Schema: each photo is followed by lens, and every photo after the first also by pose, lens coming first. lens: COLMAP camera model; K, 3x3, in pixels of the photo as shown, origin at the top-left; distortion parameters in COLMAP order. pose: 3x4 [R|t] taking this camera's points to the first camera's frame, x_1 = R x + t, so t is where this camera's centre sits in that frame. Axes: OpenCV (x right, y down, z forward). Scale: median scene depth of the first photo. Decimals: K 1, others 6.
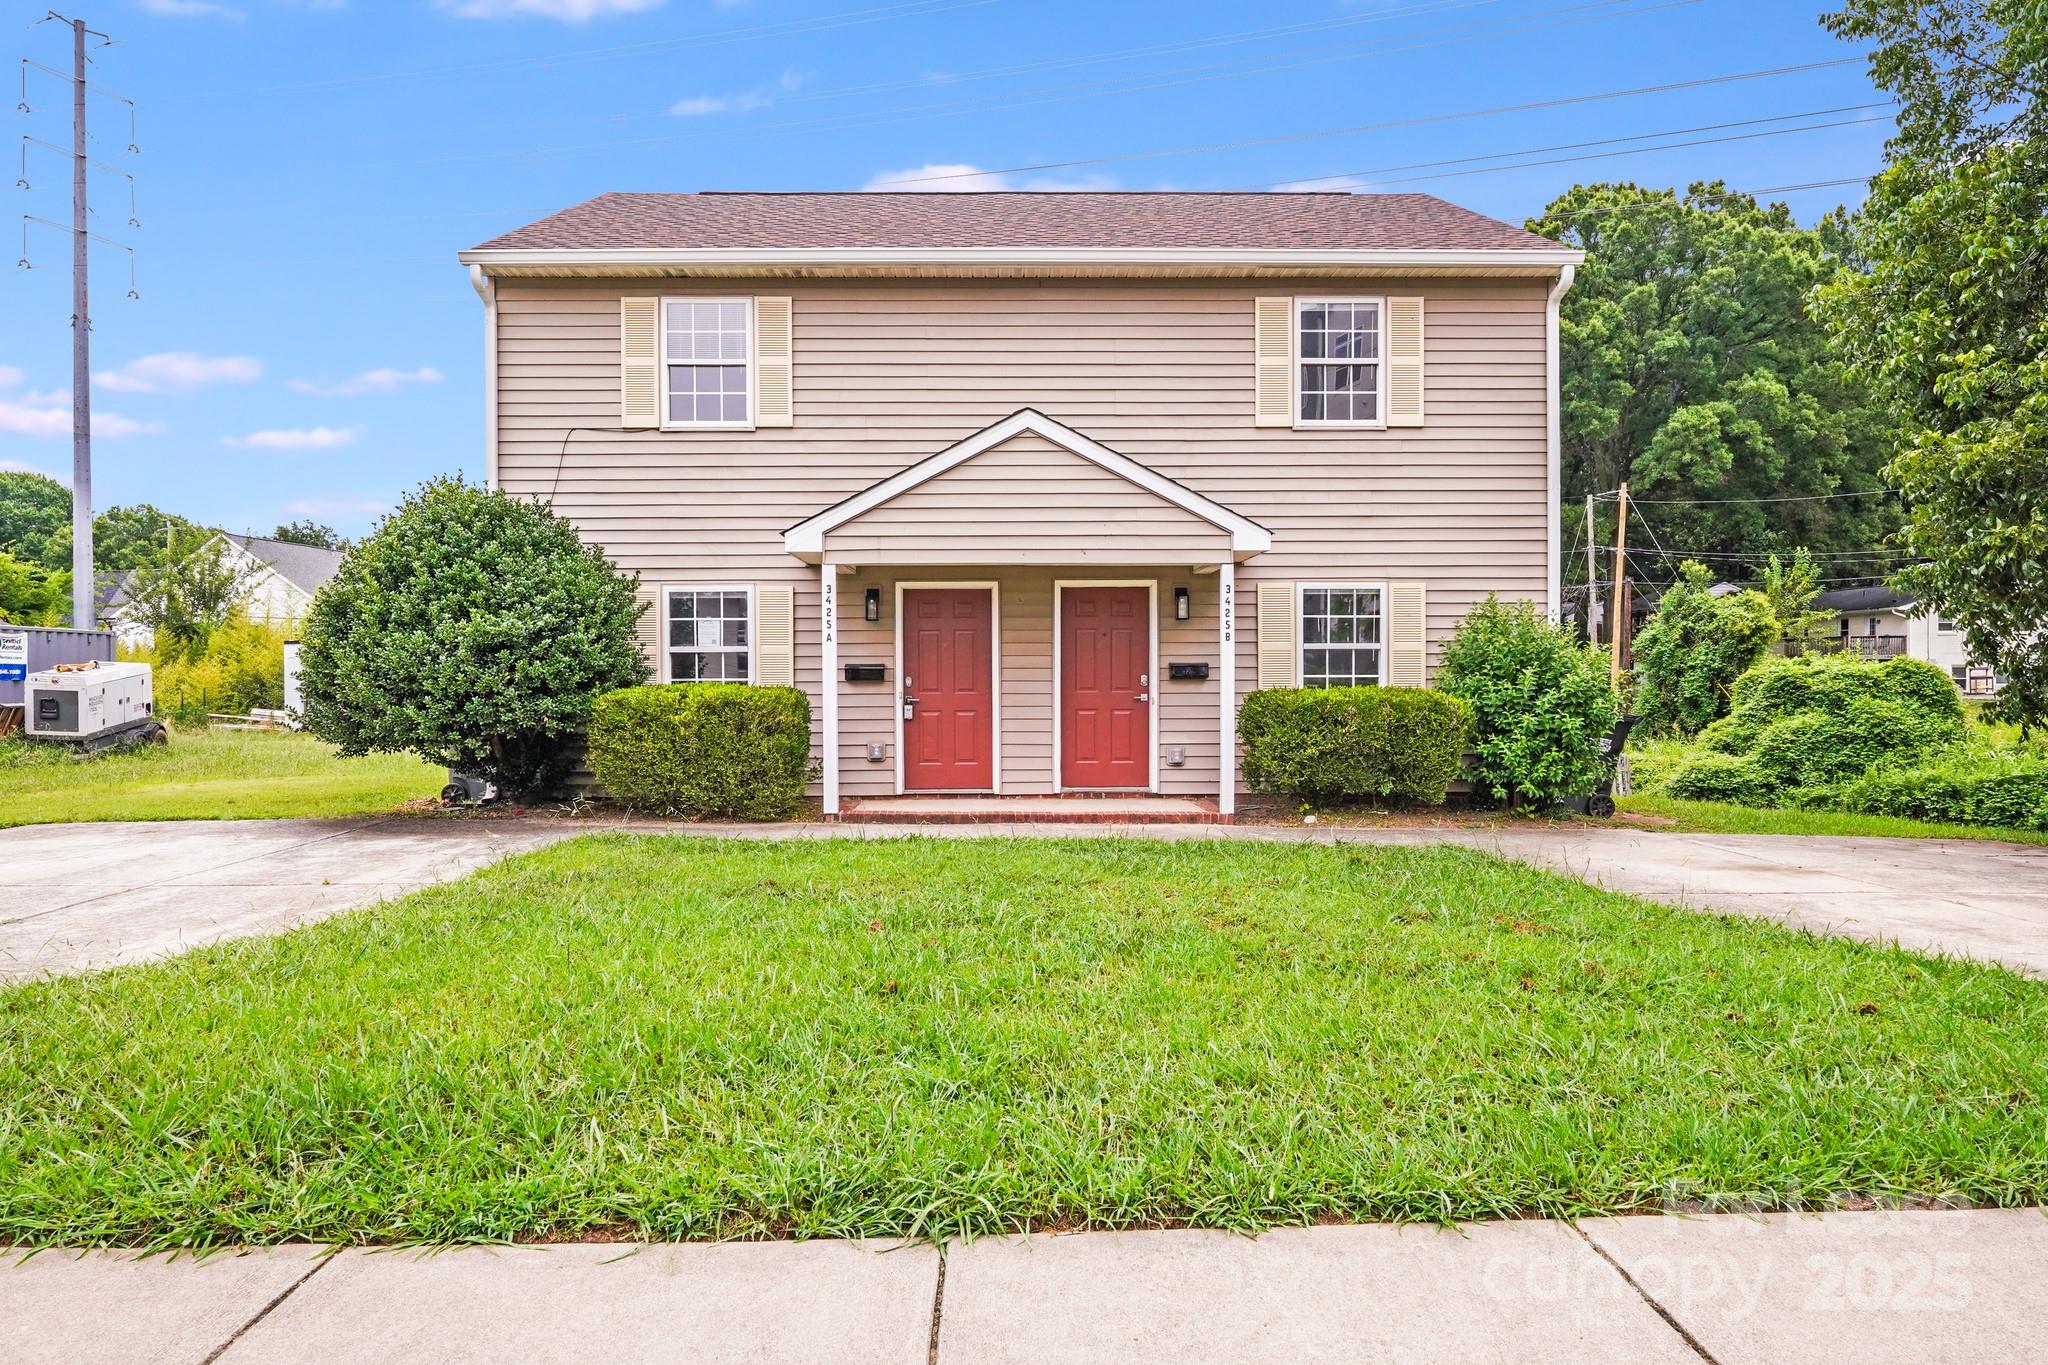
lens RADIAL K [[1270.2, 0, 1024.0], [0, 1270.2, 682.5], [0, 0, 1]] dist [-0.001330, -0.001415]
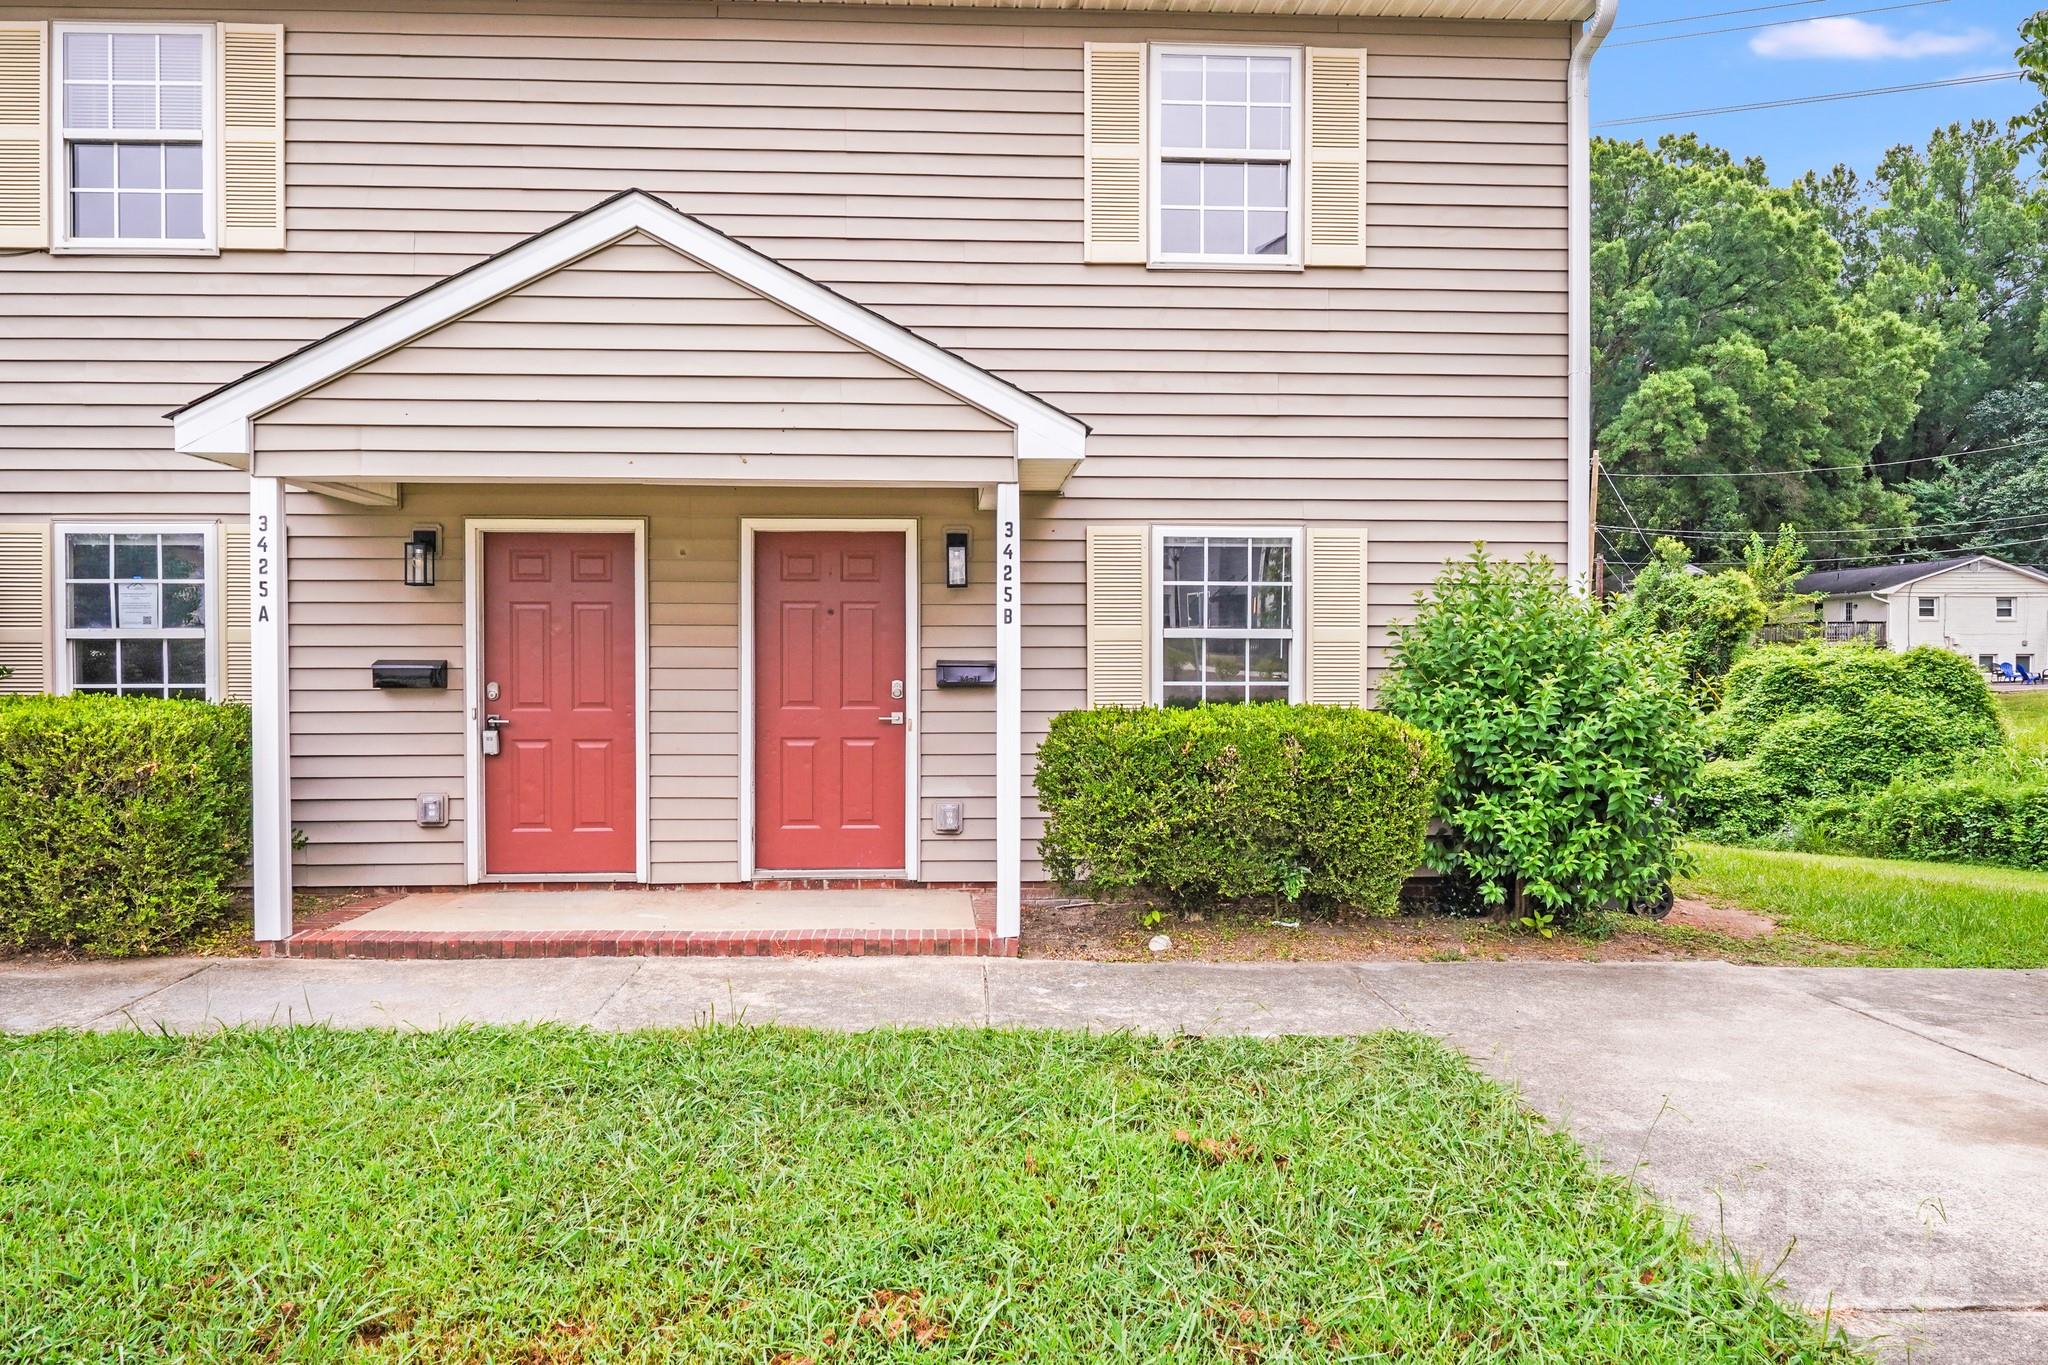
lens RADIAL K [[1282.9, 0, 1020.0], [0, 1282.9, 667.4], [0, 0, 1]] dist [-0.002424, -0.001003]
pose [[0.999444, 0.004200, 0.033078, 0.132356], [-0.004288, 0.999987, 0.002607, -0.013792], [-0.033067, -0.002747, 0.999449, 0.399423]]
